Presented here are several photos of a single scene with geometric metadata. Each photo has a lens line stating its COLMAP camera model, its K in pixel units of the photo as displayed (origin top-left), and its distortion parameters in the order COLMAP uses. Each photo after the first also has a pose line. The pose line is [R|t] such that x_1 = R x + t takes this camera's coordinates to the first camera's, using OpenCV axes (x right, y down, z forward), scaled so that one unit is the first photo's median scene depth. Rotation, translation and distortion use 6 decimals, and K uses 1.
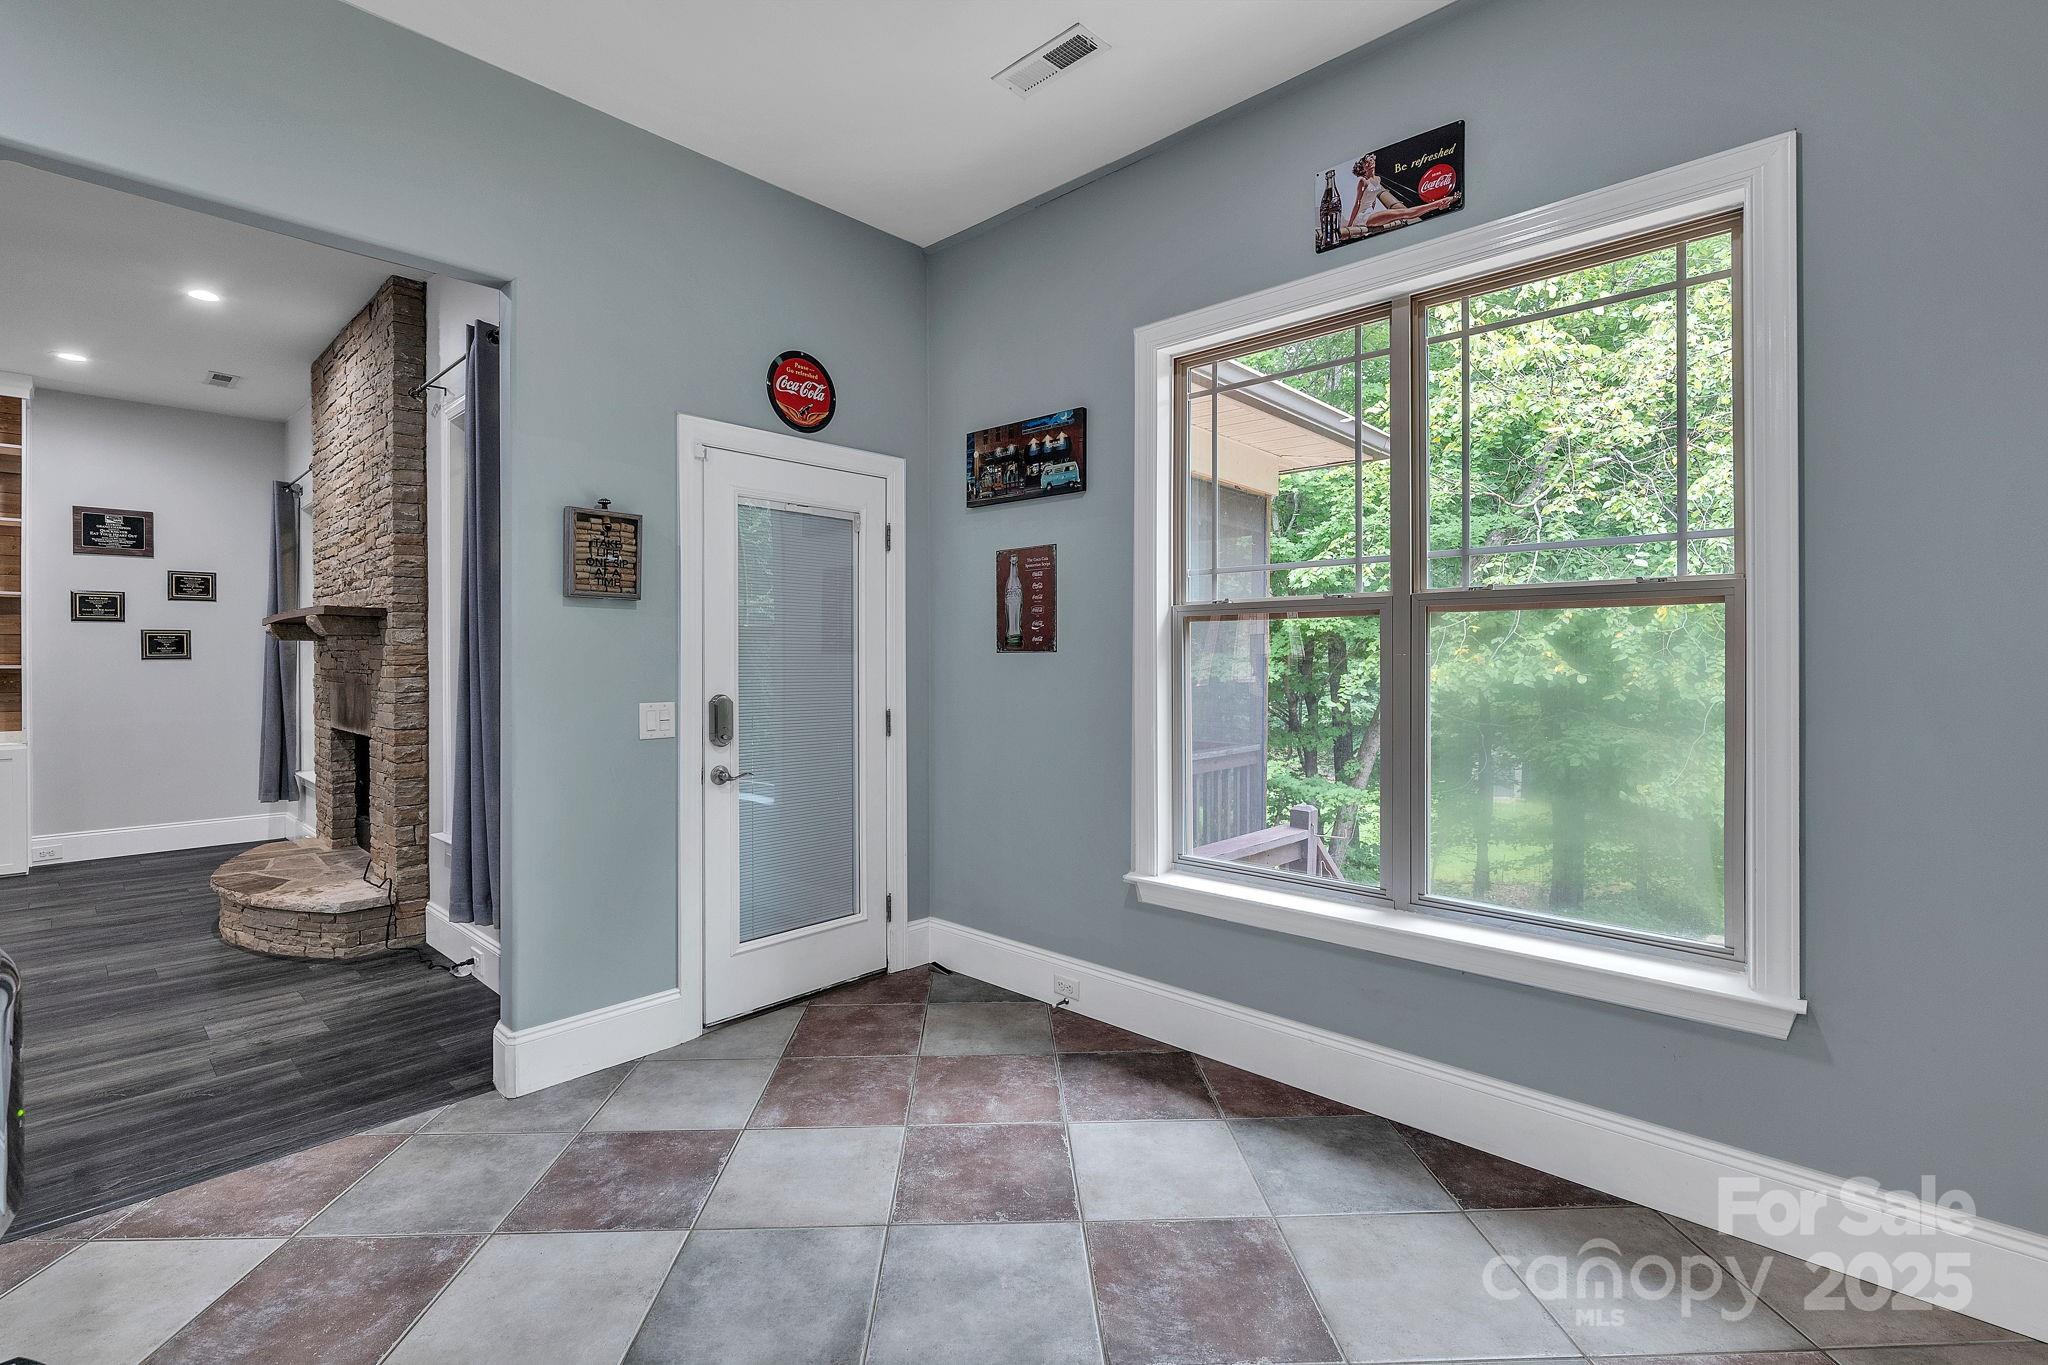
lens RADIAL K [[930.7, 0, 1012.6], [0, 930.7, 661.6], [0, 0, 1]] dist [-0.004532, -0.000630]
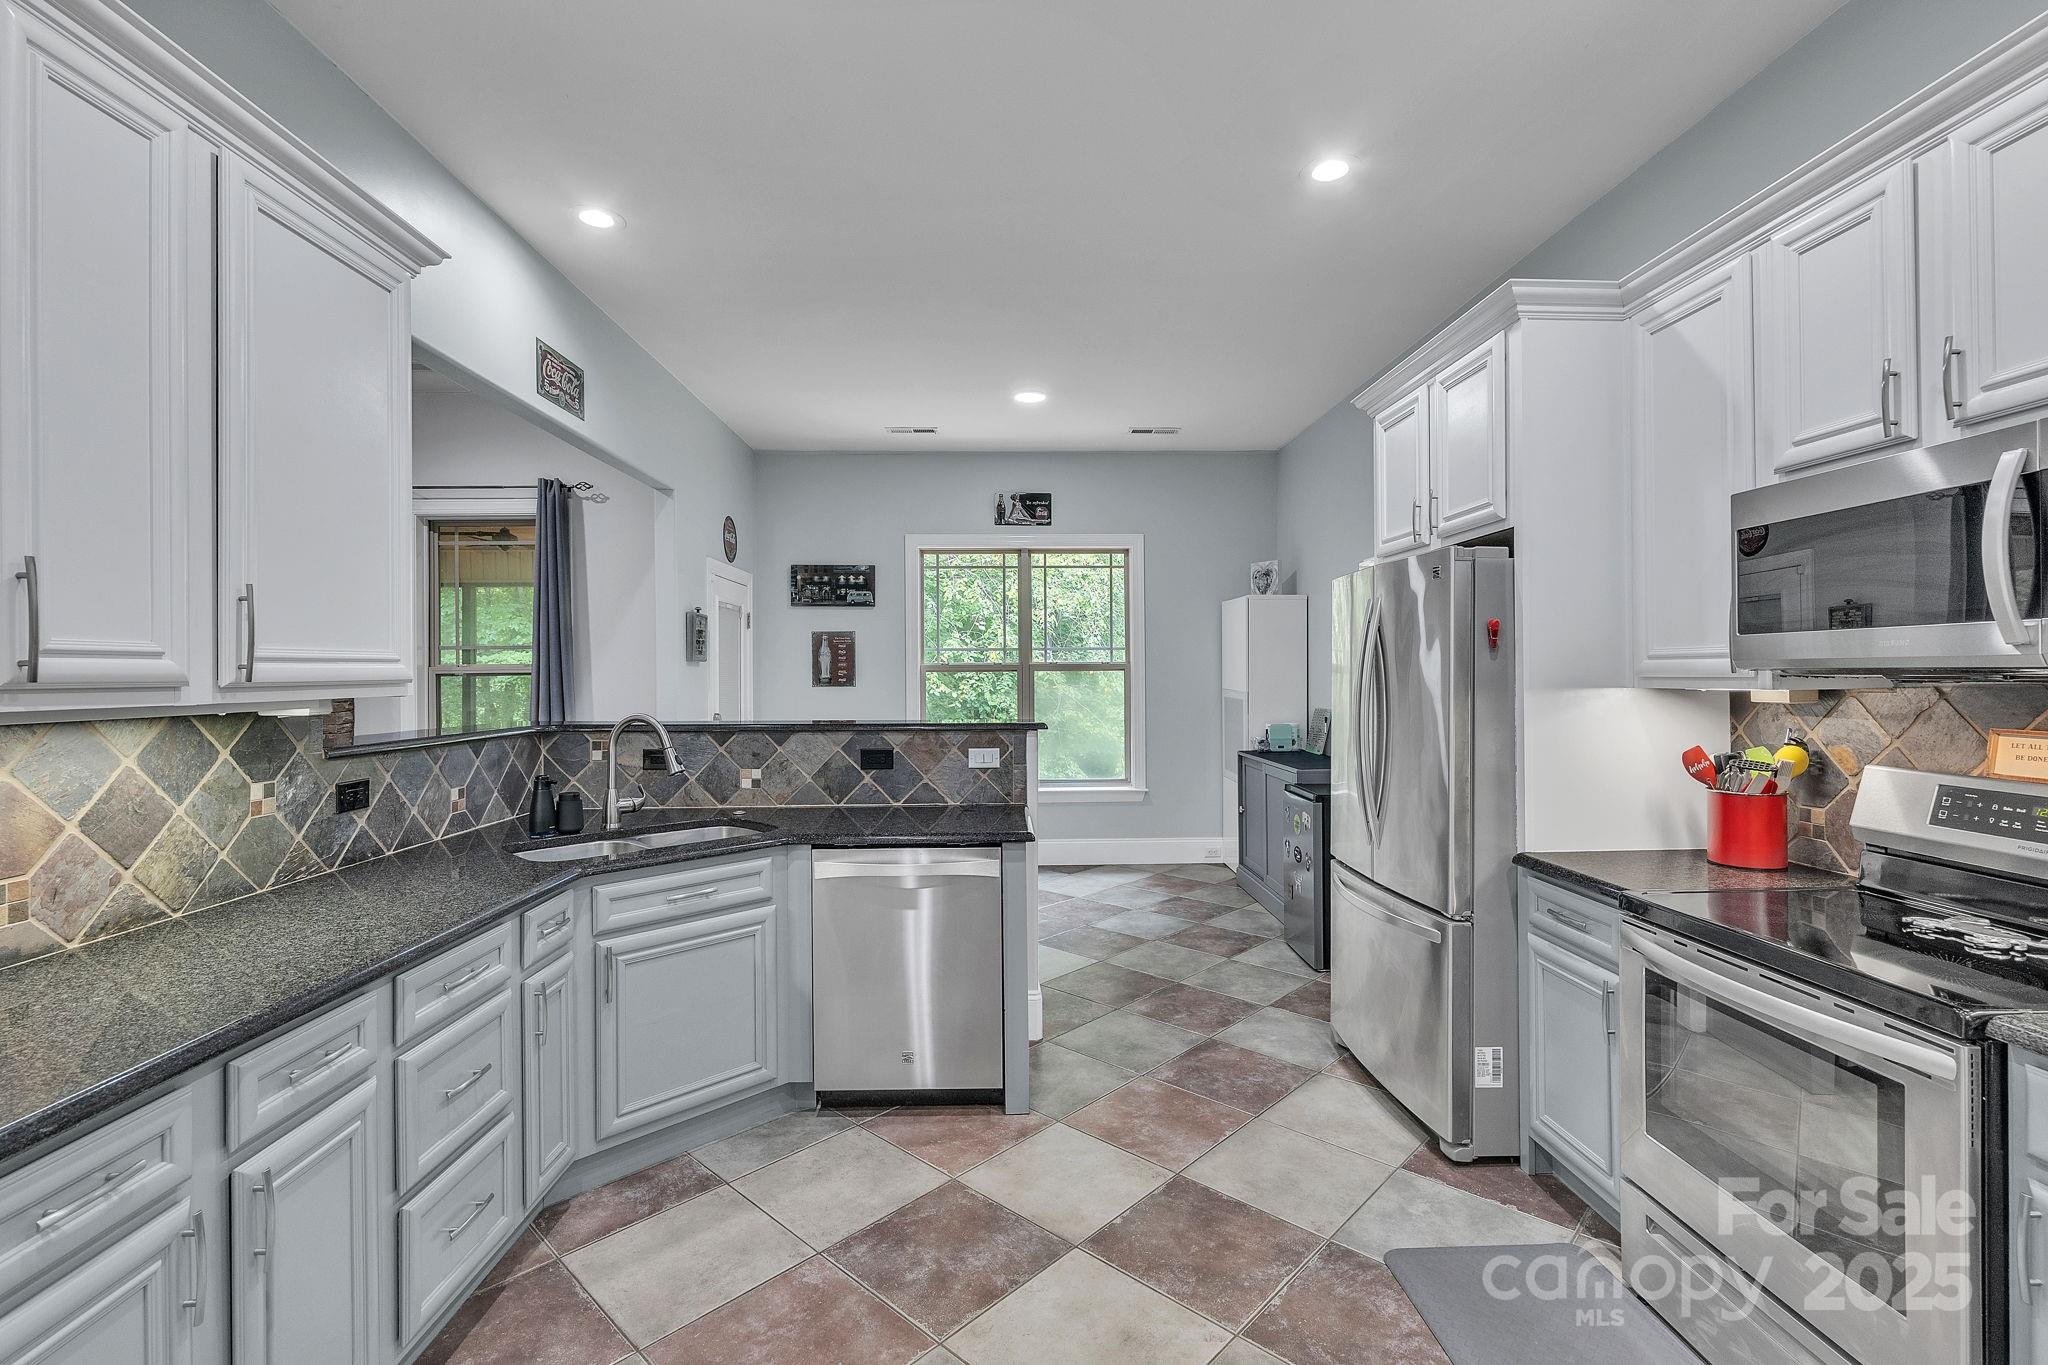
lens RADIAL K [[930.7, 0, 1025.4], [0, 930.7, 677.0], [0, 0, 1]] dist [-0.004532, -0.000630]
pose [[0.700599, -0.005542, 0.713533, -1.127971], [0.009158, 0.999957, -0.001226, -0.024908], [-0.713496, 0.007394, 0.700620, -0.643267]]
